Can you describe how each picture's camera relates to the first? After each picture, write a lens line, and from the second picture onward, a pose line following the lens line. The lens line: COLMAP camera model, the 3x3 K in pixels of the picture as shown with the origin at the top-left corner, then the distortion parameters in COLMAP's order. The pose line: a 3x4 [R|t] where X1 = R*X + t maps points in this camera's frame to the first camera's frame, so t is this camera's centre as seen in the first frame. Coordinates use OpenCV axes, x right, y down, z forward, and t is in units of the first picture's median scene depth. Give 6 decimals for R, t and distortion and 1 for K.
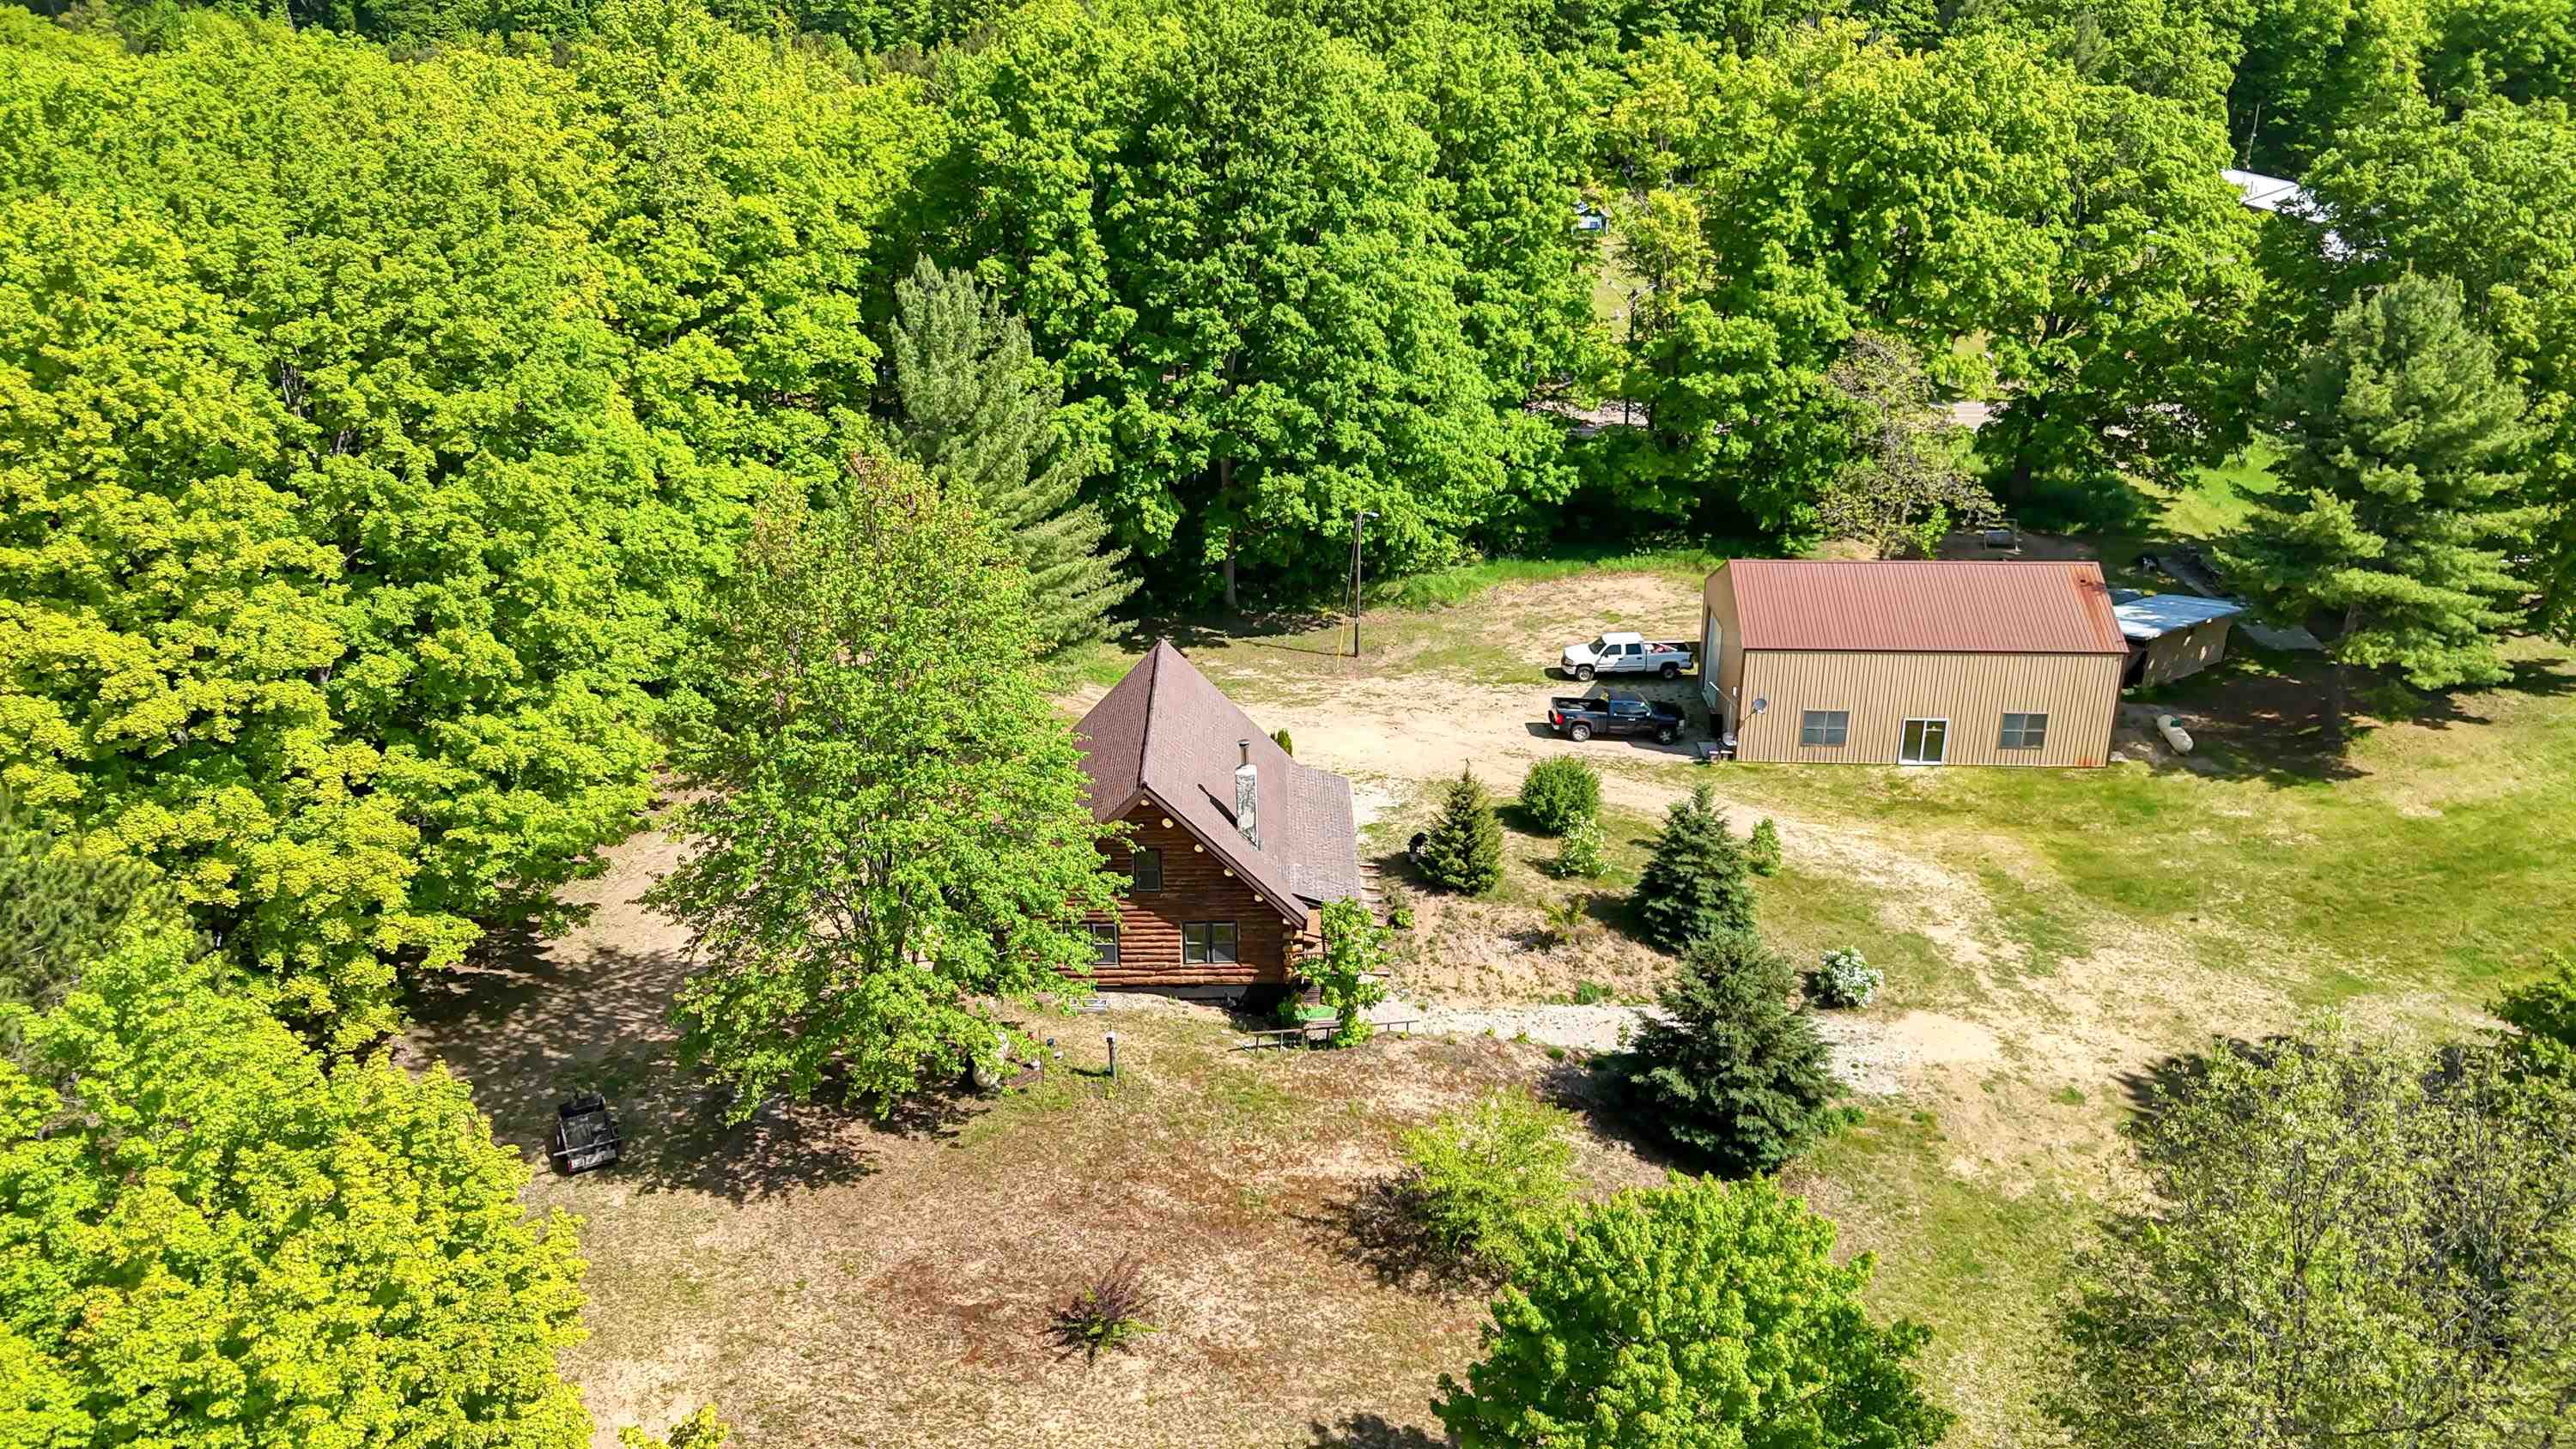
lens RADIAL K [[1886.4, 0, 1294.0], [0, 1886.4, 718.4], [0, 0, 1]] dist [0.114265, -0.169963]
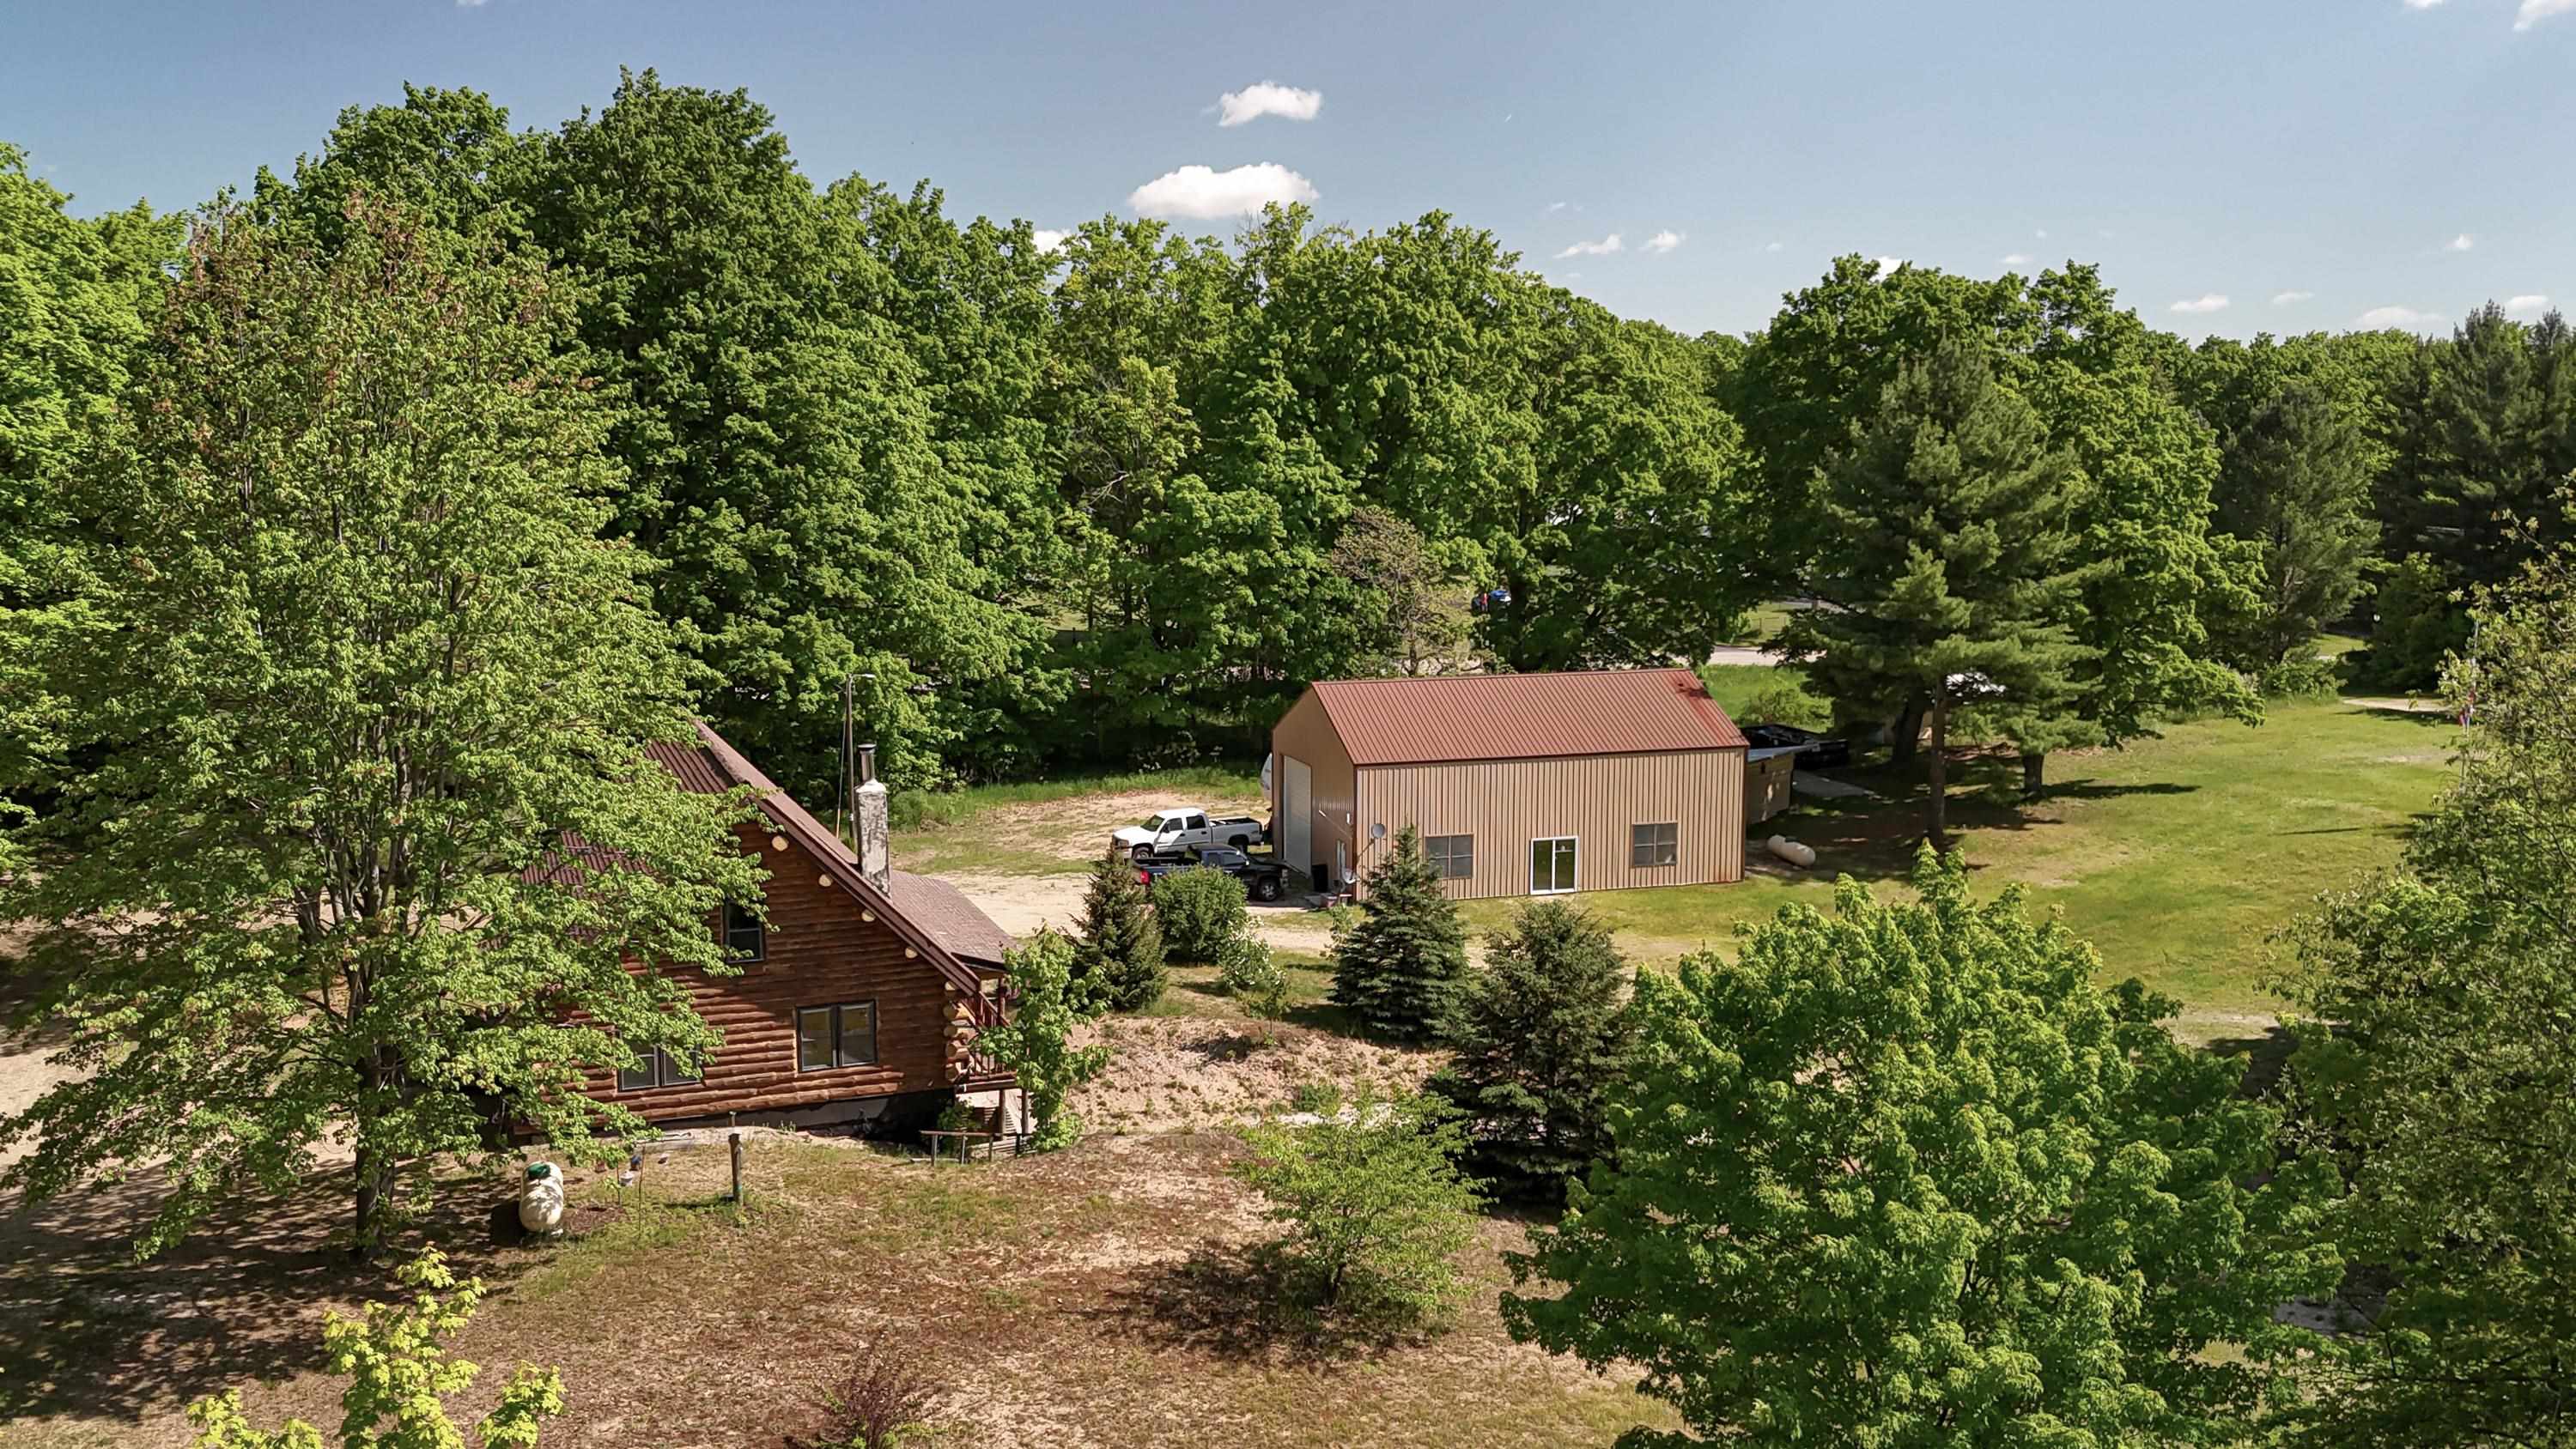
lens RADIAL K [[2114.5, 0, 1277.3], [0, 2114.5, 727.0], [0, 0, 1]] dist [0.070651, -0.003407]
pose [[0.939394, -0.044328, 0.339962, -0.109327], [0.125834, 0.966979, -0.221623, 0.144547], [-0.318912, 0.250970, 0.913953, 0.142896]]
